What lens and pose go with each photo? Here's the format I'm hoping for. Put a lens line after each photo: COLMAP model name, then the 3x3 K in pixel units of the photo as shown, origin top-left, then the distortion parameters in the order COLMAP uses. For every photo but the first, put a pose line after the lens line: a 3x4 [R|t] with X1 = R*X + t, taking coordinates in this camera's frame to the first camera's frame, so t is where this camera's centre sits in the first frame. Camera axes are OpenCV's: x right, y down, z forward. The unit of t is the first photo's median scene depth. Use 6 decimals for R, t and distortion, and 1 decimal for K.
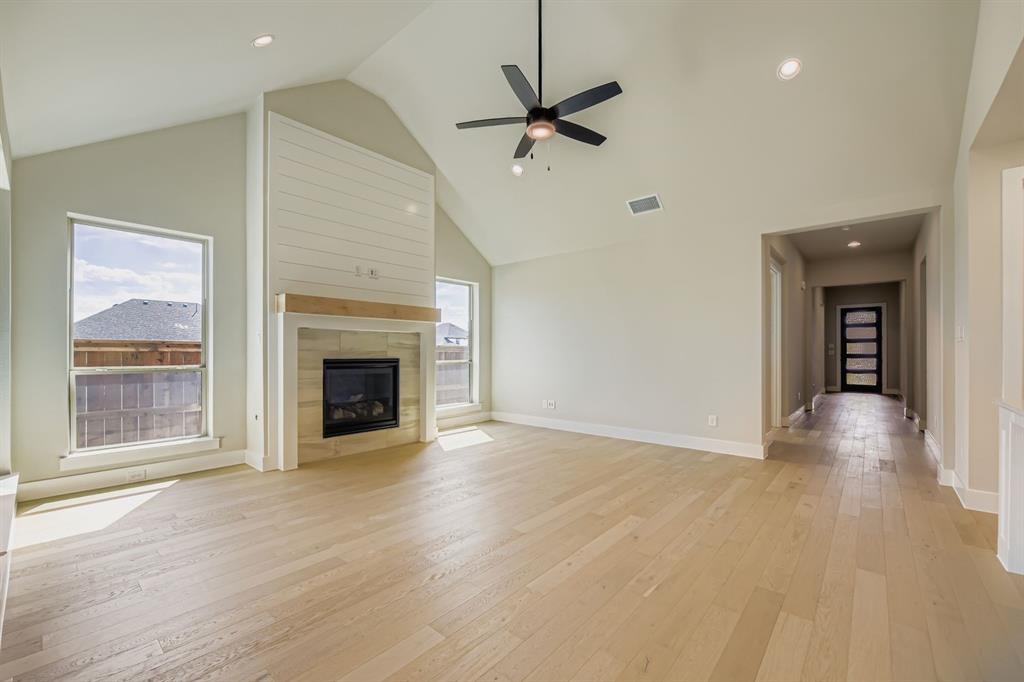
lens RADIAL K [[413.3, 0, 513.9], [0, 413.3, 347.3], [0, 0, 1]] dist [-0.010001, 0.002935]
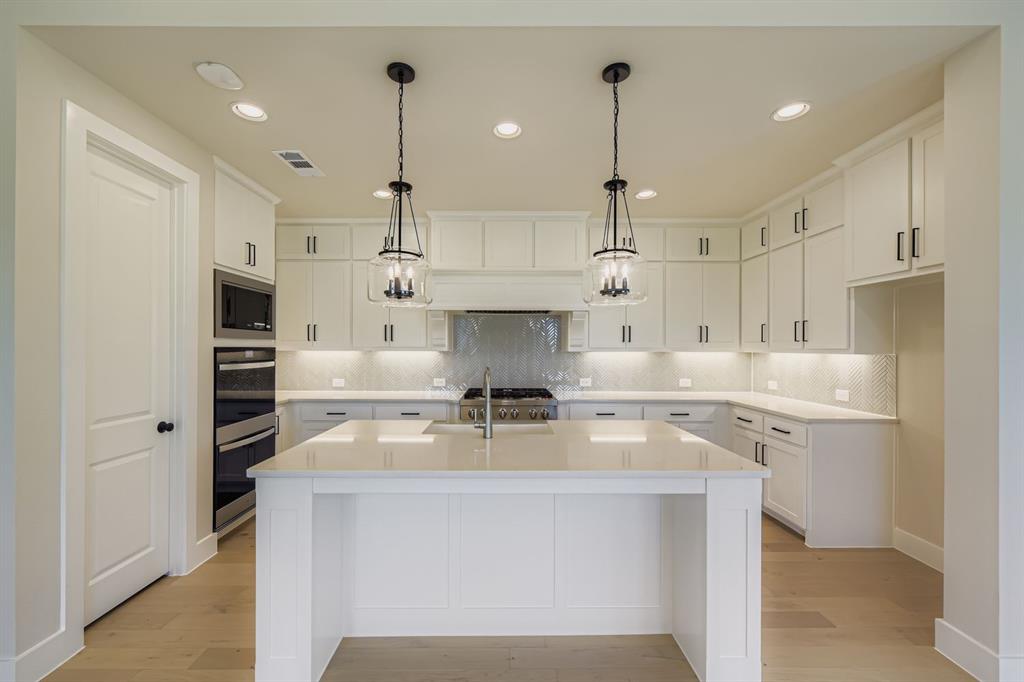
lens RADIAL K [[413.3, 0, 506.0], [0, 413.3, 348.5], [0, 0, 1]] dist [-0.010001, 0.002935]
pose [[-0.657377, -0.003483, 0.753553, 0.156395], [-0.010667, 0.999932, -0.004683, -0.034087], [-0.753486, -0.011116, -0.657370, 0.481408]]
